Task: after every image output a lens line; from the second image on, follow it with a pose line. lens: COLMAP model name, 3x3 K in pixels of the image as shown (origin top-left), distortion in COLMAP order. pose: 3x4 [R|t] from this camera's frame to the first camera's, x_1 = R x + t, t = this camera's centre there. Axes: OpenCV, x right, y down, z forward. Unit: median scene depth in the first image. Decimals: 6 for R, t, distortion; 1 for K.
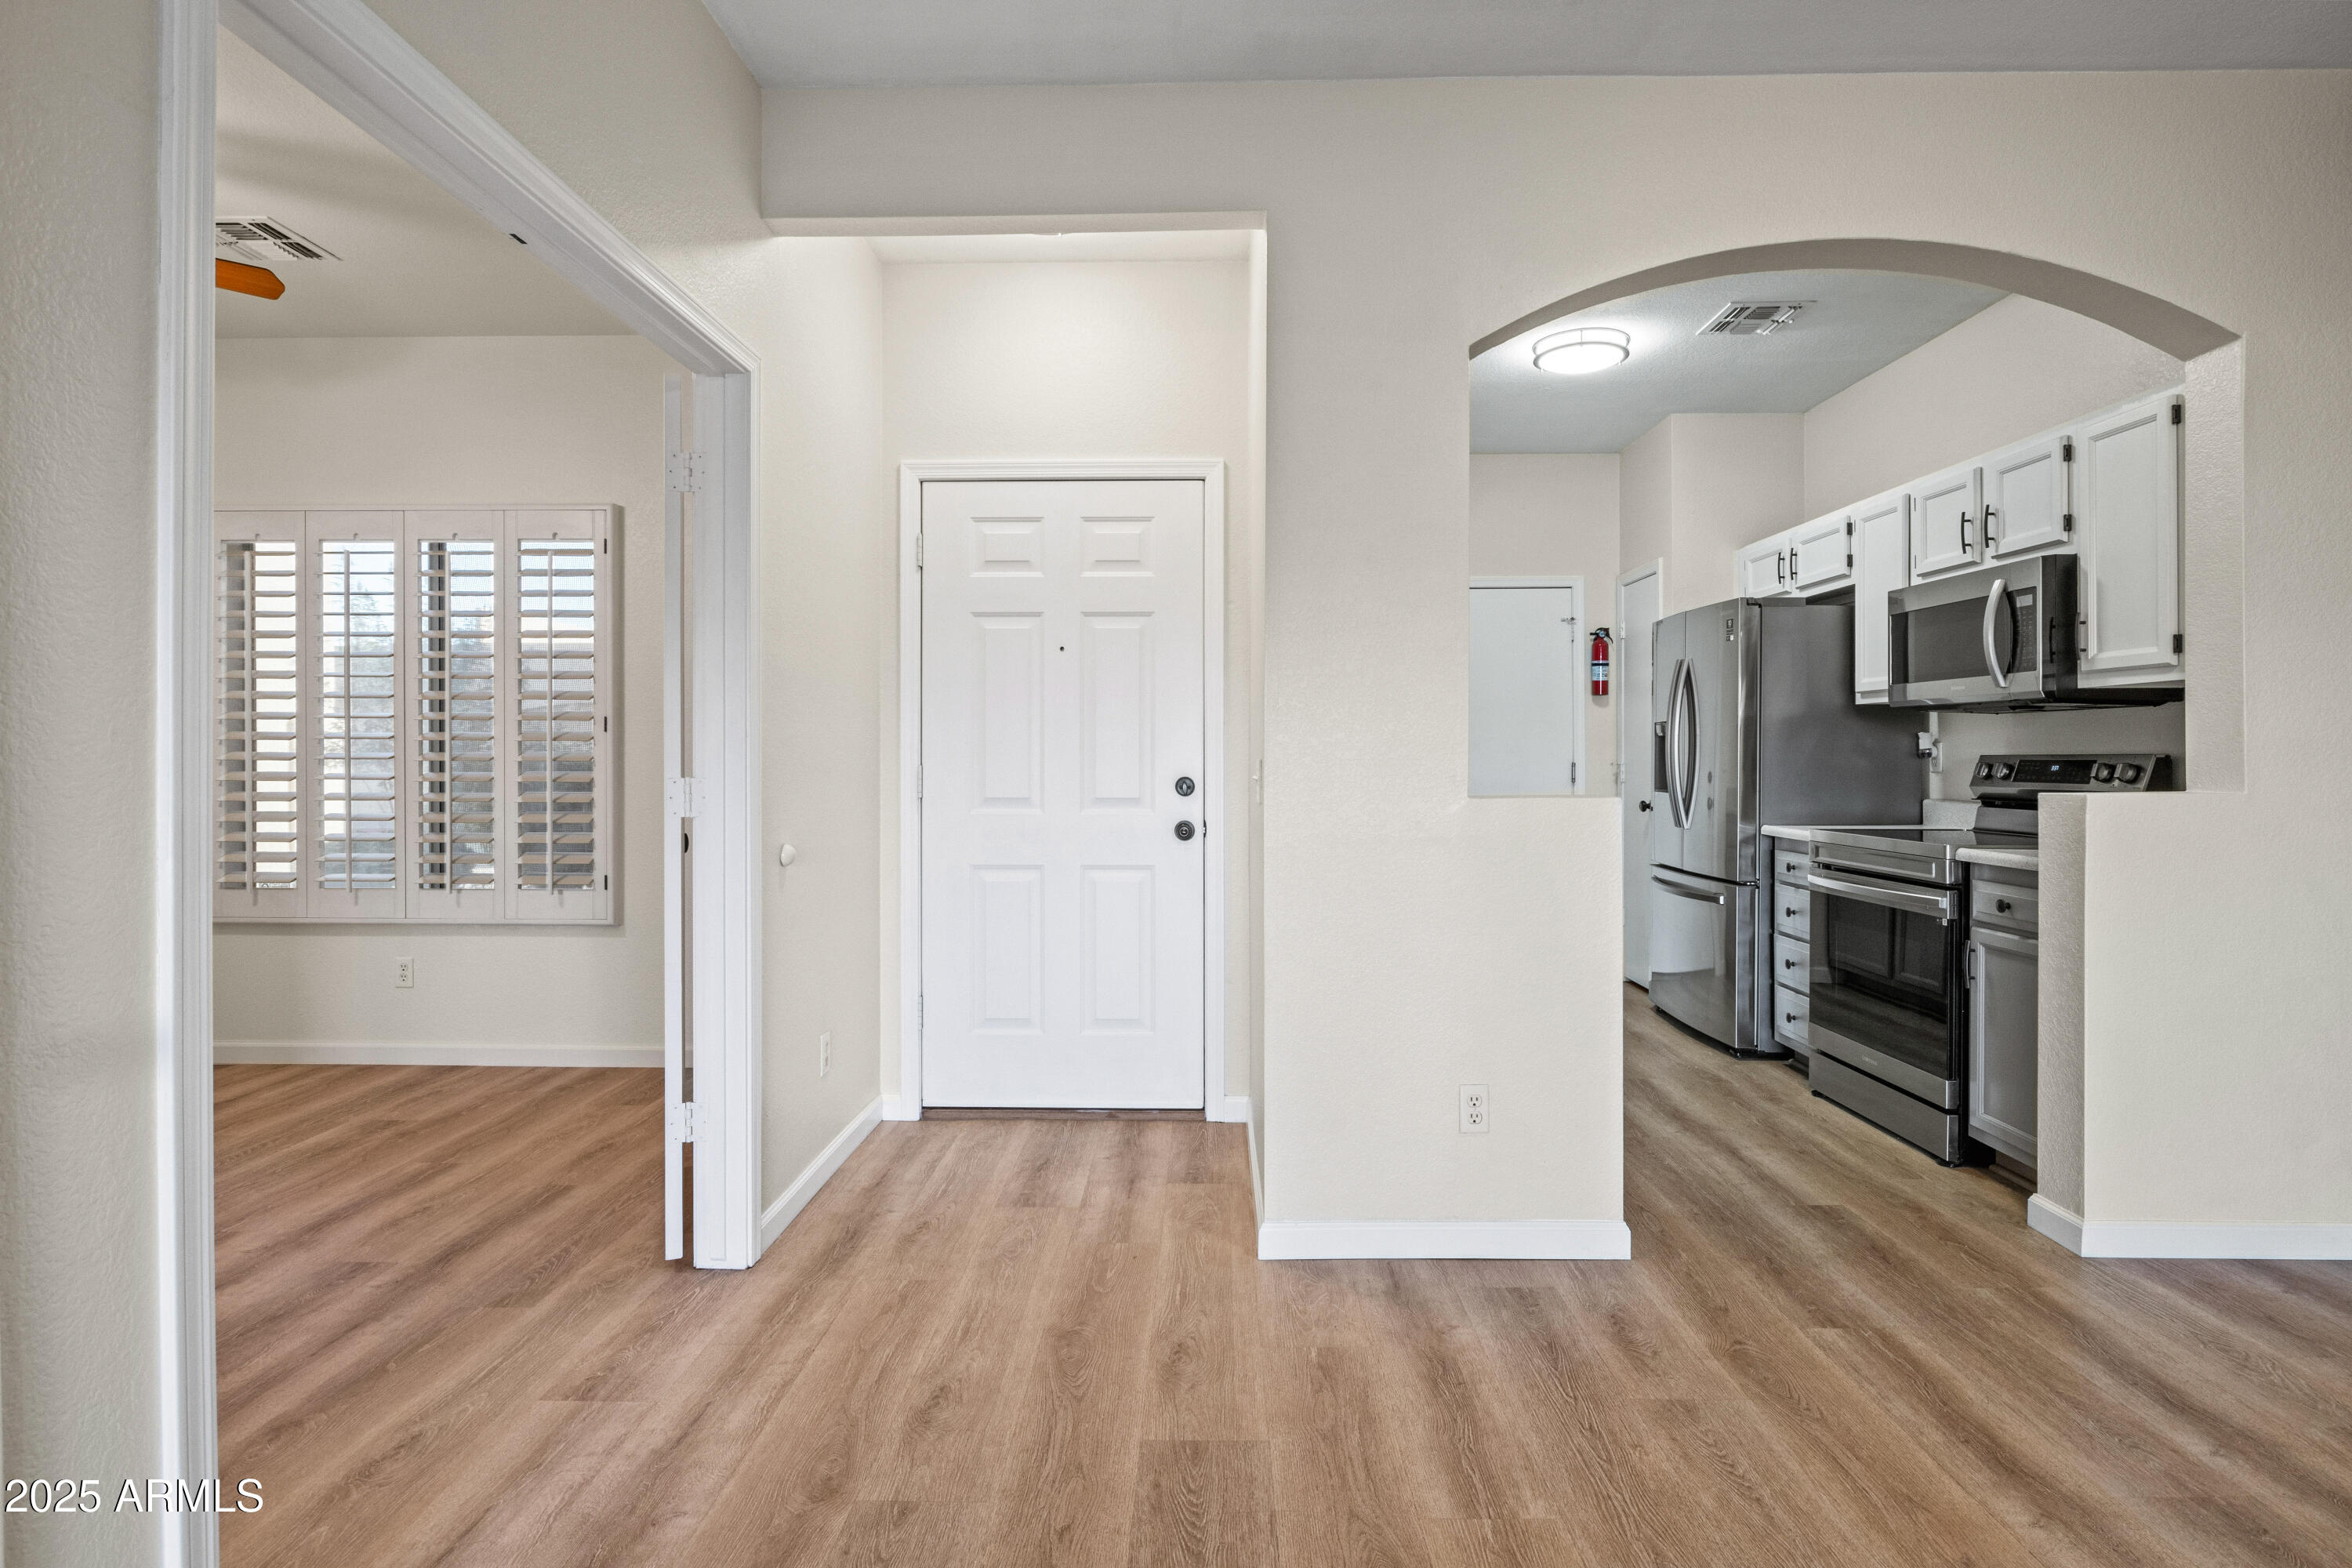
lens RADIAL K [[1157.7, 0, 1178.6], [0, 1157.7, 753.1], [0, 0, 1]] dist [-0.012633, 0.000226]
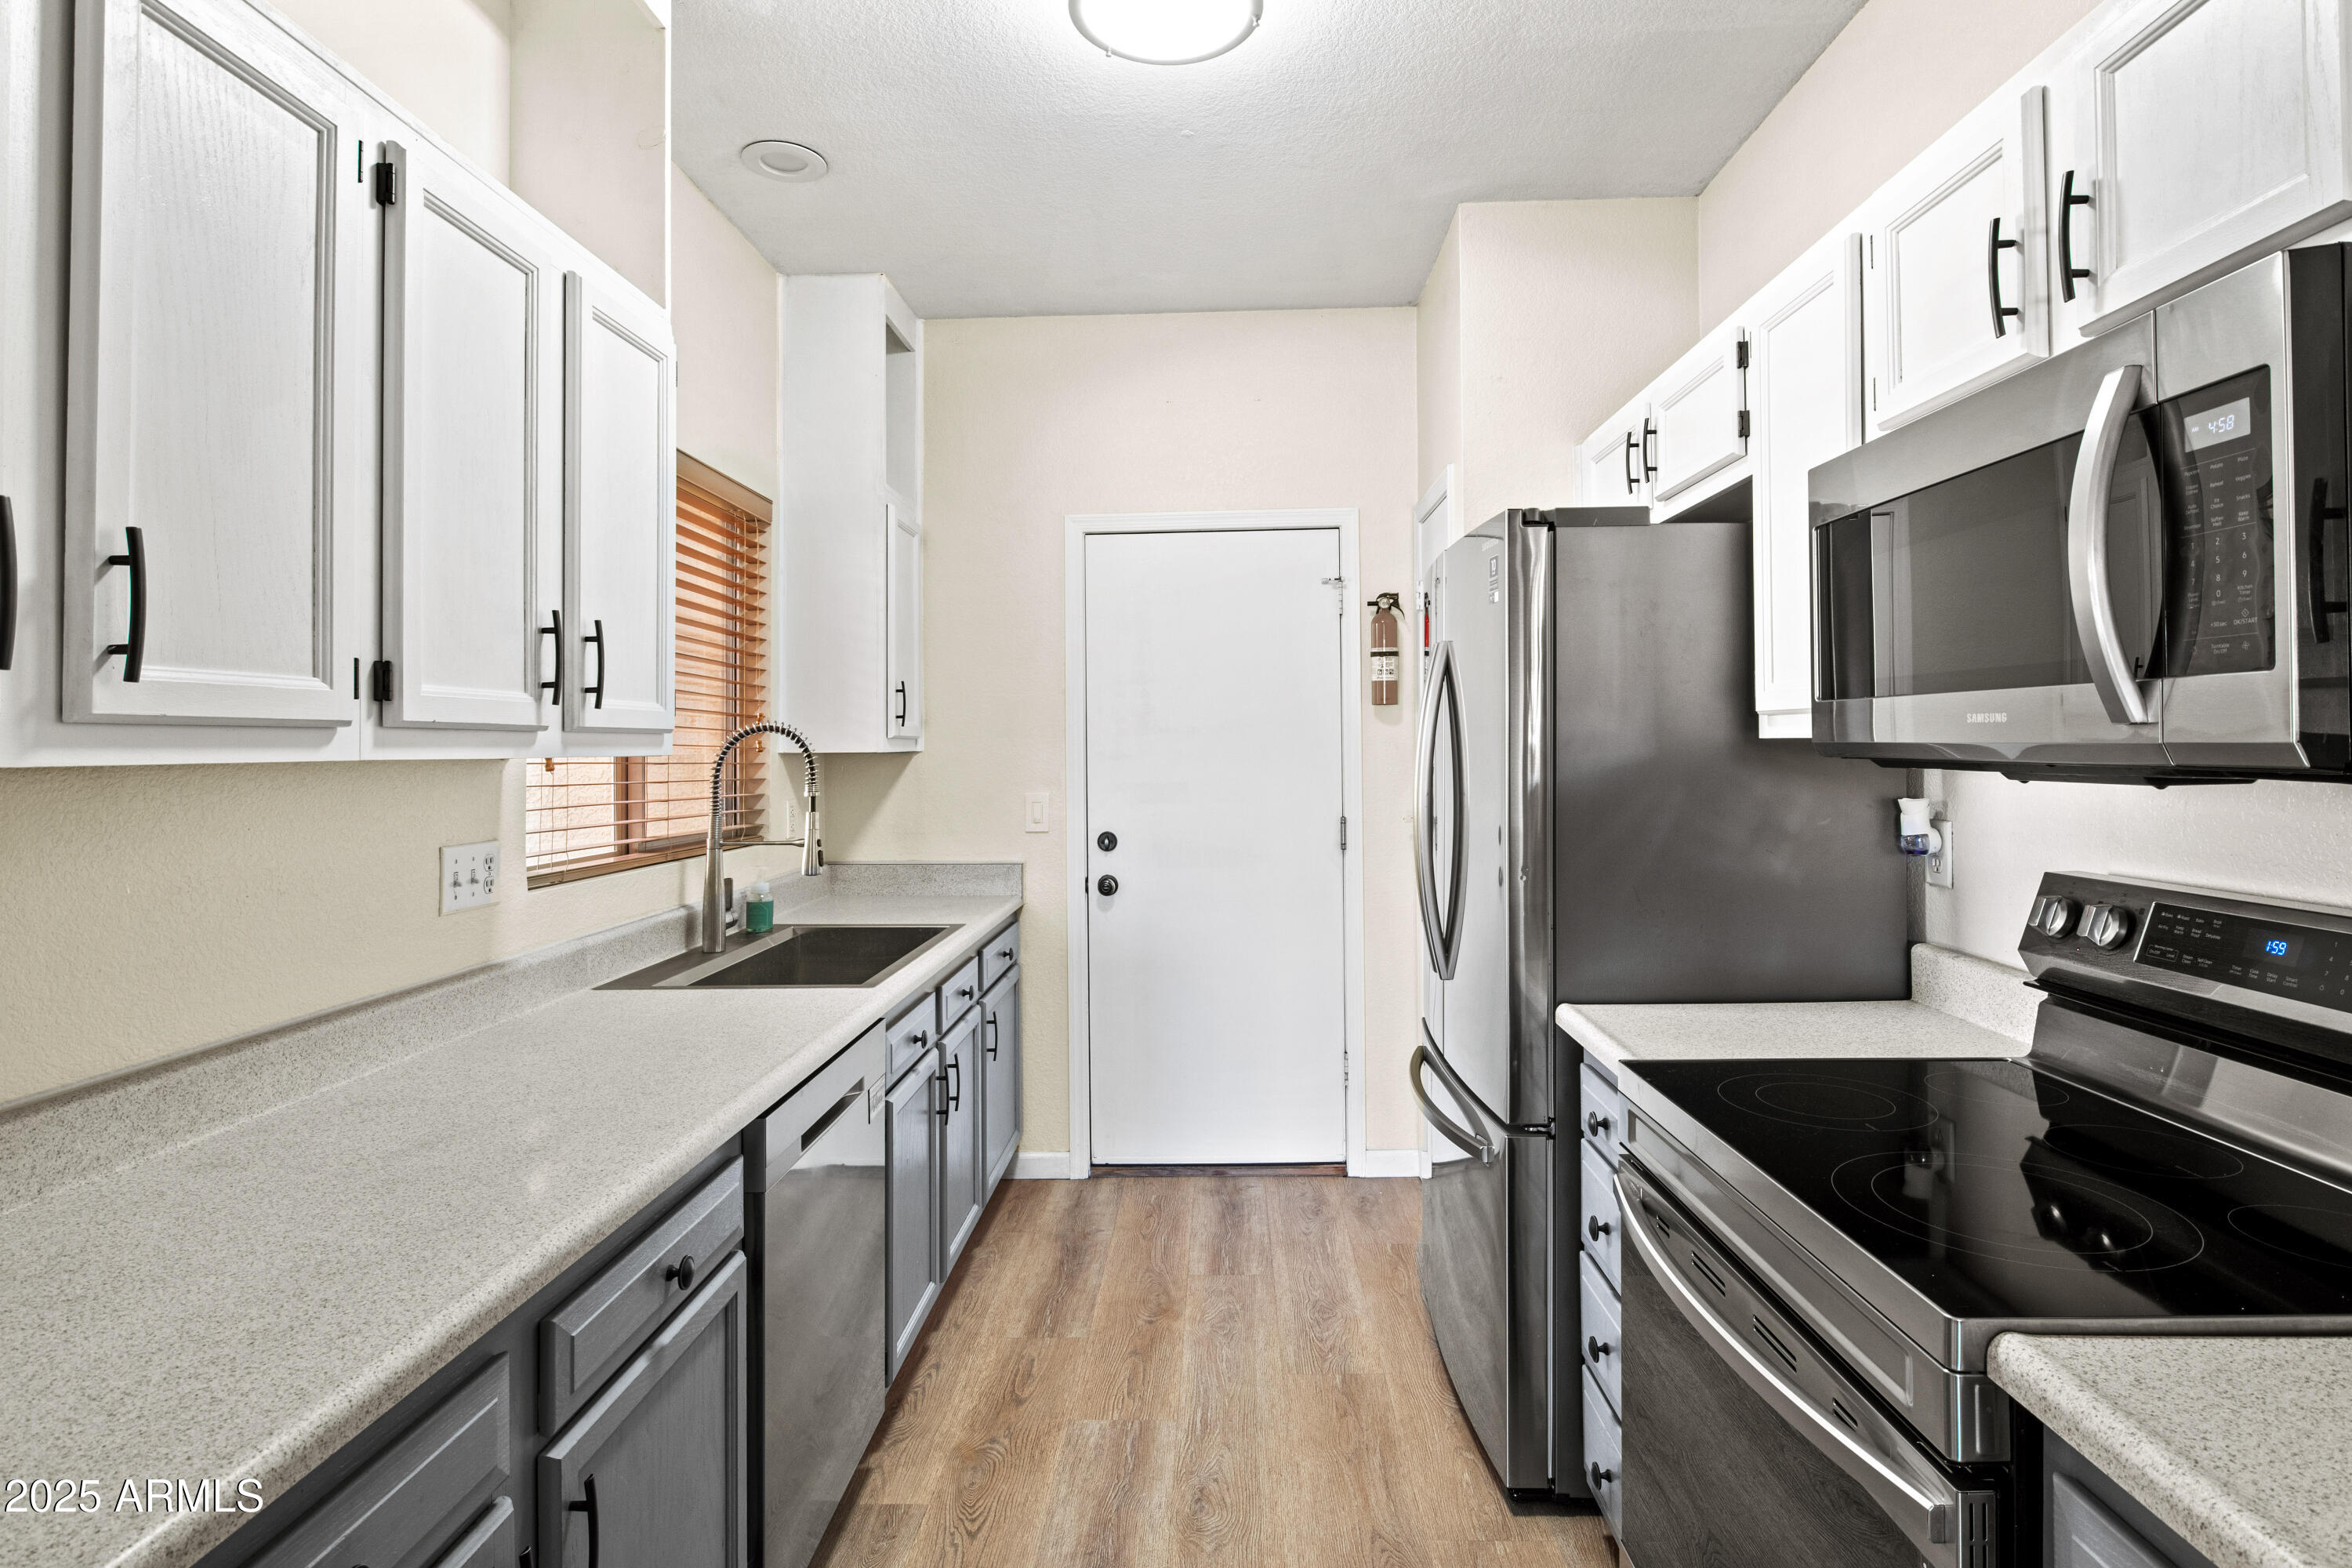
lens RADIAL K [[1174.3, 0, 1182.7], [0, 1174.3, 740.6], [0, 0, 1]] dist [-0.009509, -0.000041]
pose [[0.999908, -0.012173, -0.005910, 0.392093], [0.012153, 0.999920, -0.003416, -0.046086], [0.005951, 0.003344, 0.999977, 0.580451]]
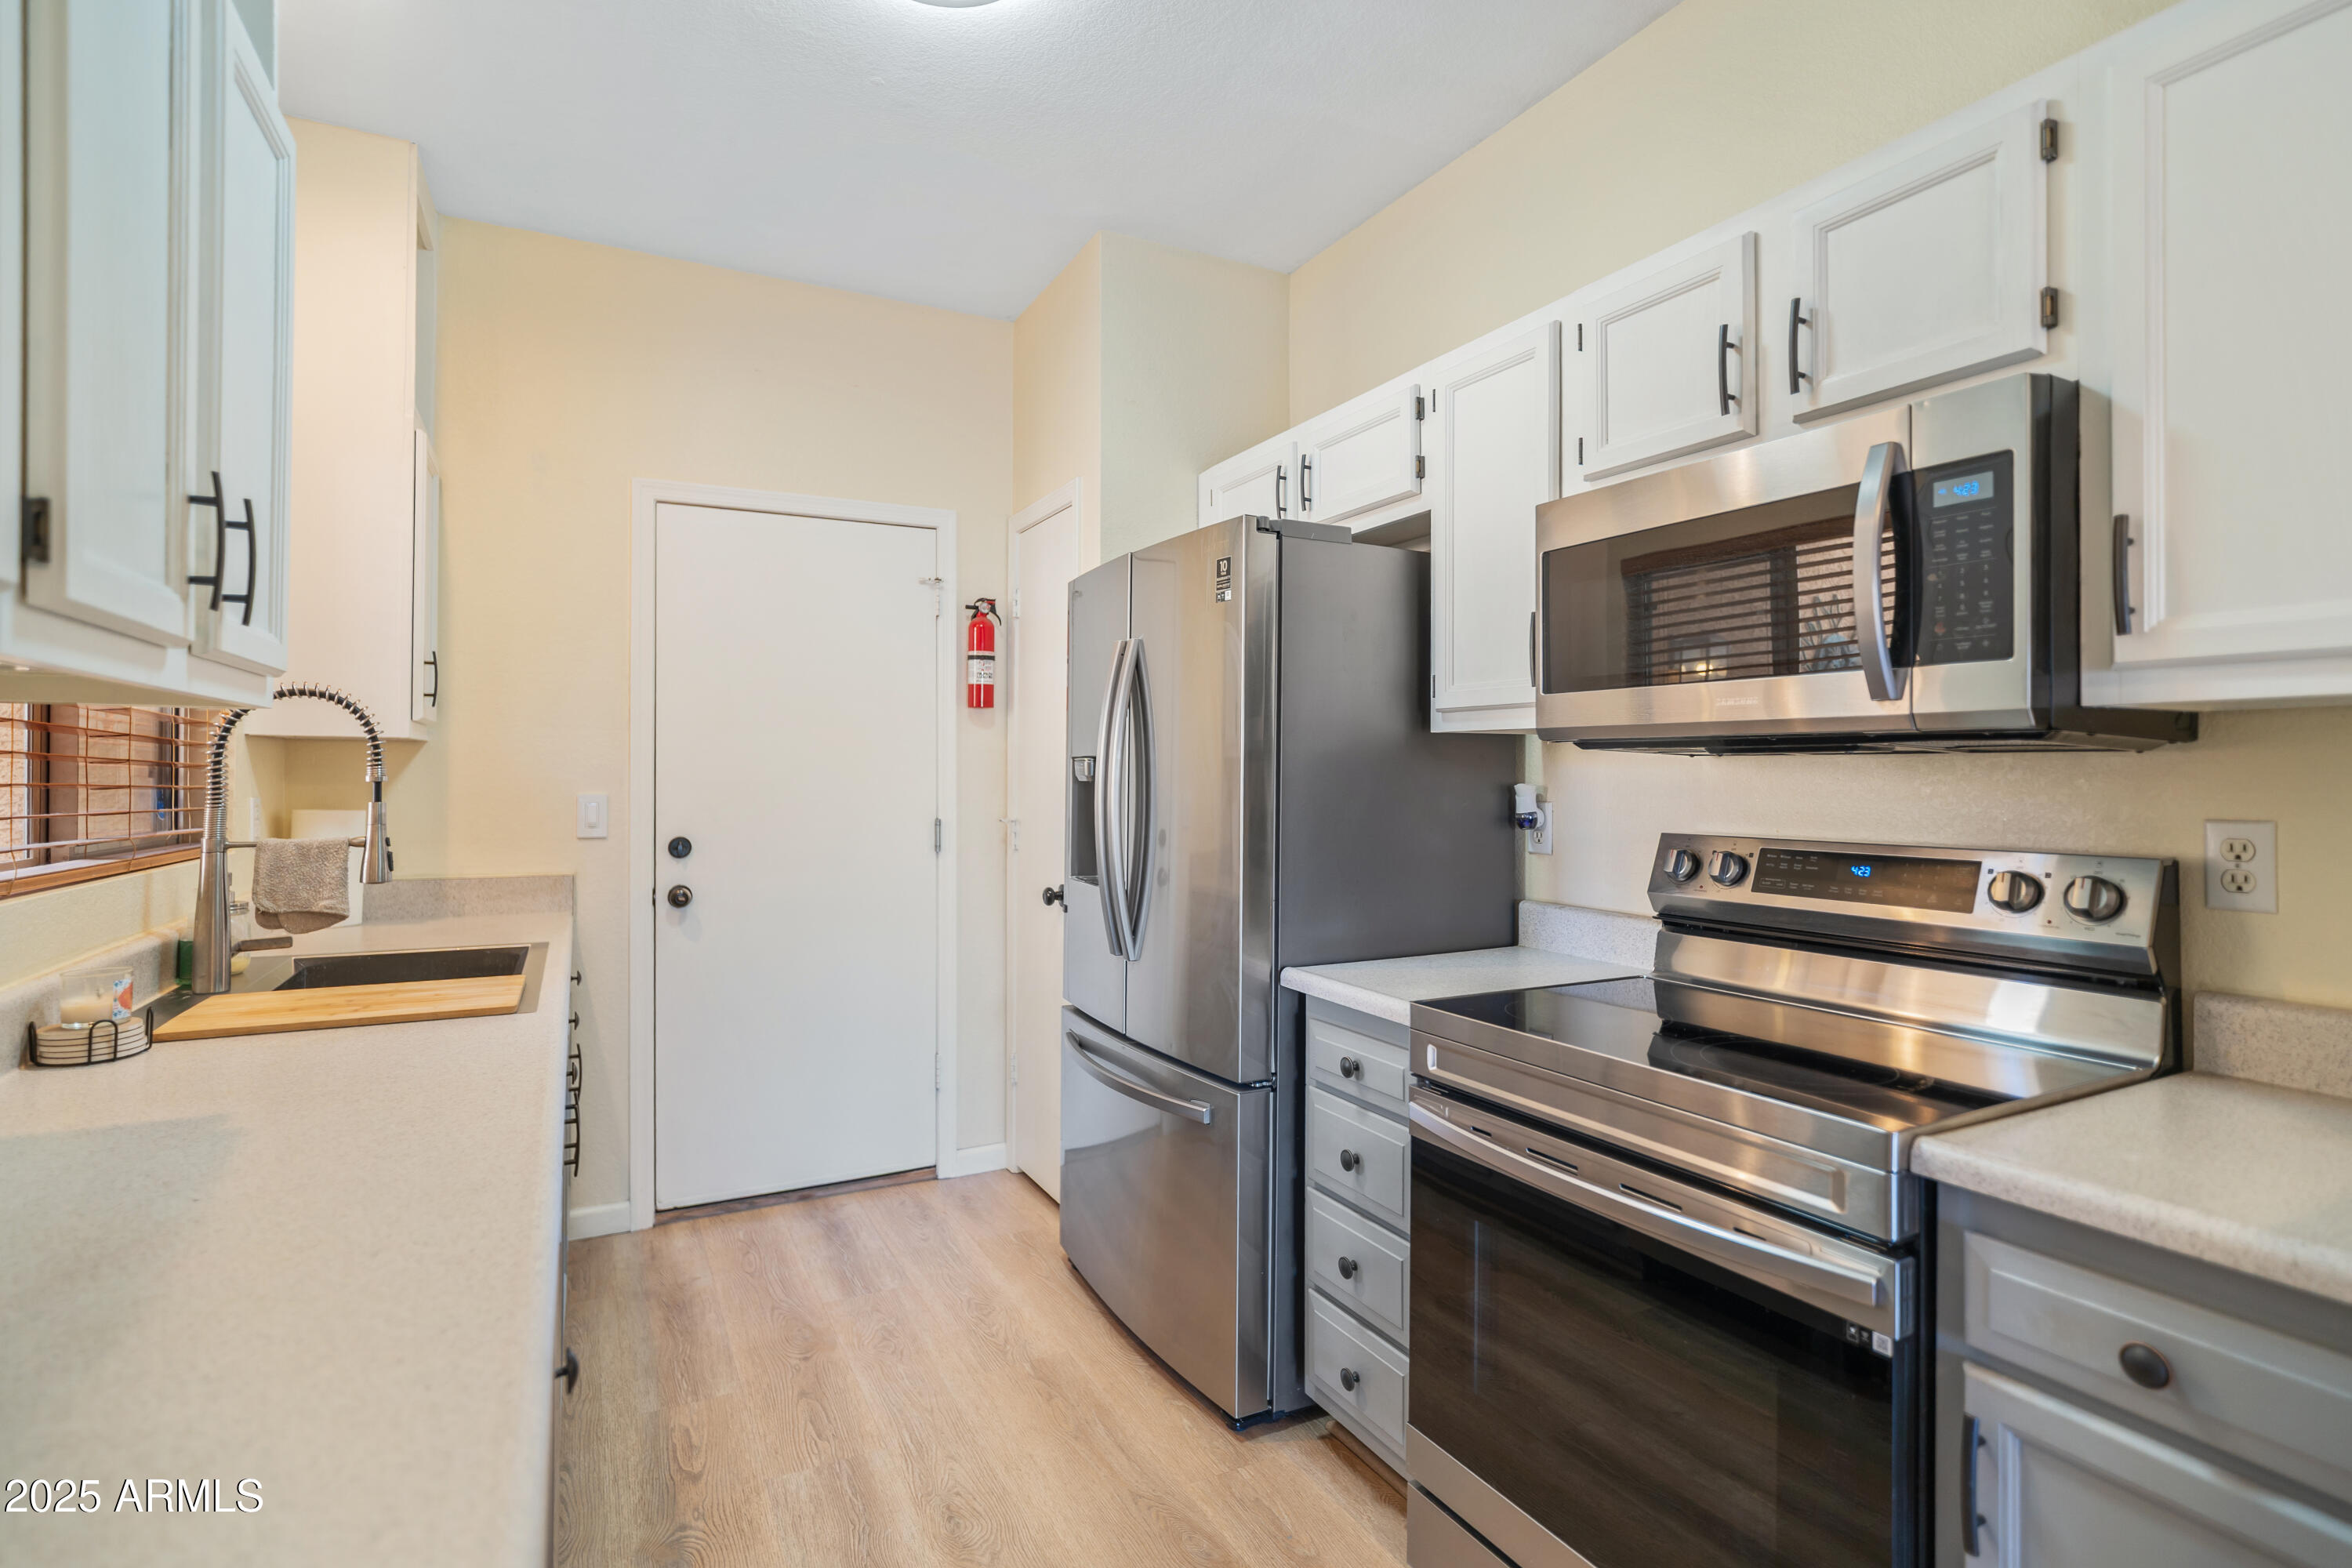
lens RADIAL K [[1130.2, 0, 1161.3], [0, 1130.2, 774.3], [0, 0, 1]] dist [-0.013470, 0.000684]
pose [[0.875782, 0.003181, 0.482696, 0.239424], [-0.004564, 0.999988, 0.001690, -0.025041], [-0.482685, -0.003683, 0.875786, 0.645223]]
